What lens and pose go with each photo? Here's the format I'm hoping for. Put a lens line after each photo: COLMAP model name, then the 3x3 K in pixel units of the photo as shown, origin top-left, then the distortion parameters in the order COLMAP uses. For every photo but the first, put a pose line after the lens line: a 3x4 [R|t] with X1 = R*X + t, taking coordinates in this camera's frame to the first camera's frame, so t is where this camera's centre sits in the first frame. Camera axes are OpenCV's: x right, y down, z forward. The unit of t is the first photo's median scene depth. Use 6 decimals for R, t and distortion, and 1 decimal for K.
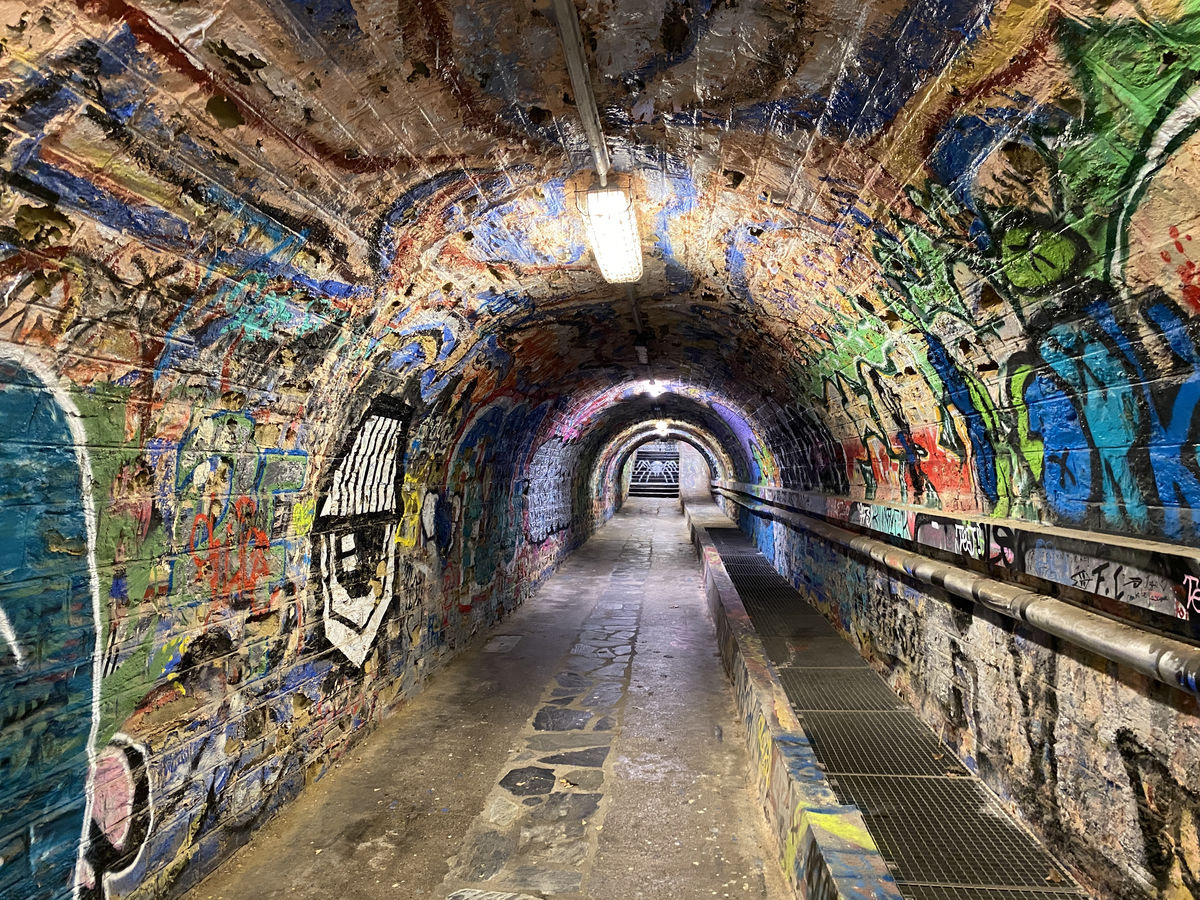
lens RADIAL K [[897.2, 0, 599.0], [0, 897.2, 451.3], [0, 0, 1]] dist [0.010937, 0.001773]
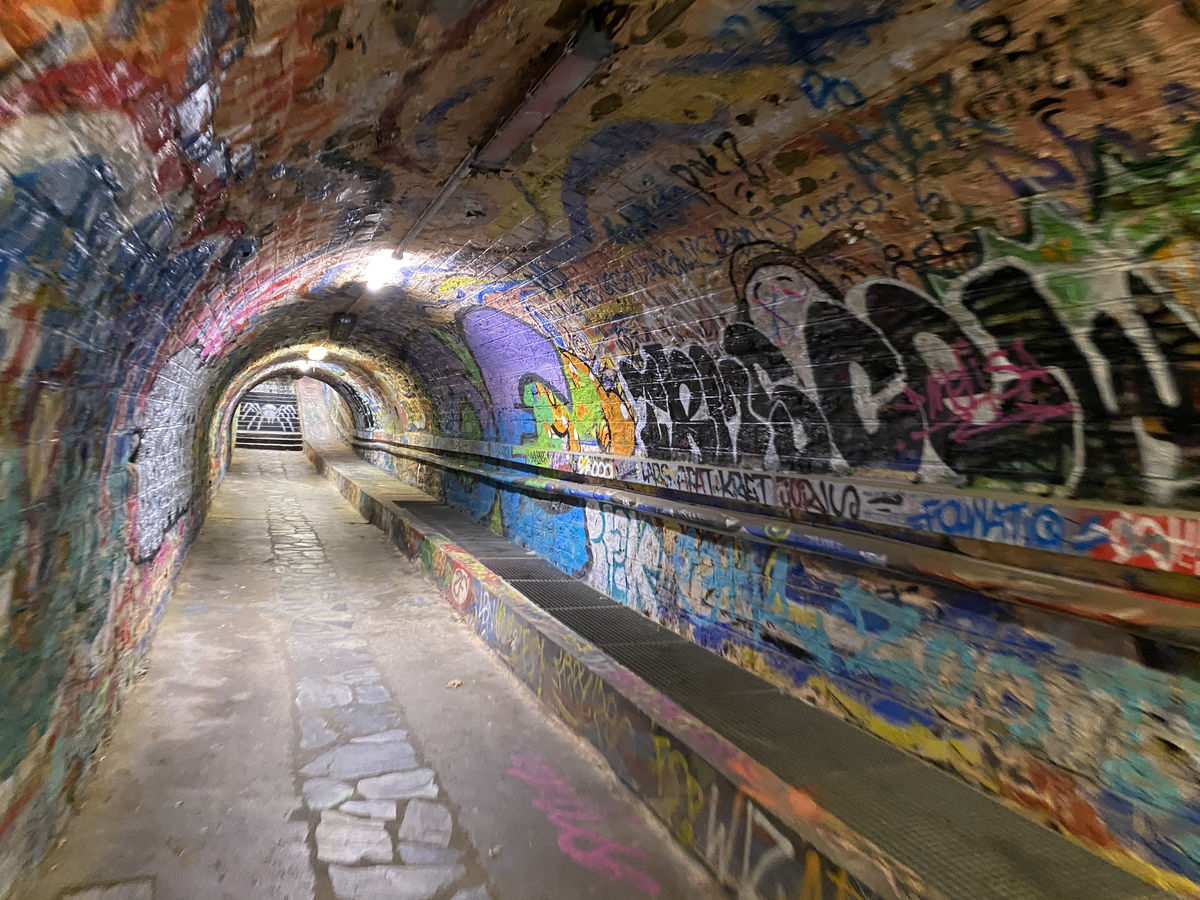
lens RADIAL K [[897.2, 0, 603.1], [0, 897.2, 443.6], [0, 0, 1]] dist [0.010937, 0.001773]
pose [[0.899329, 0.021509, 0.436743, -0.034077], [-0.041895, 0.998433, 0.037098, 0.006146], [-0.435261, -0.051660, 0.898821, 0.250048]]
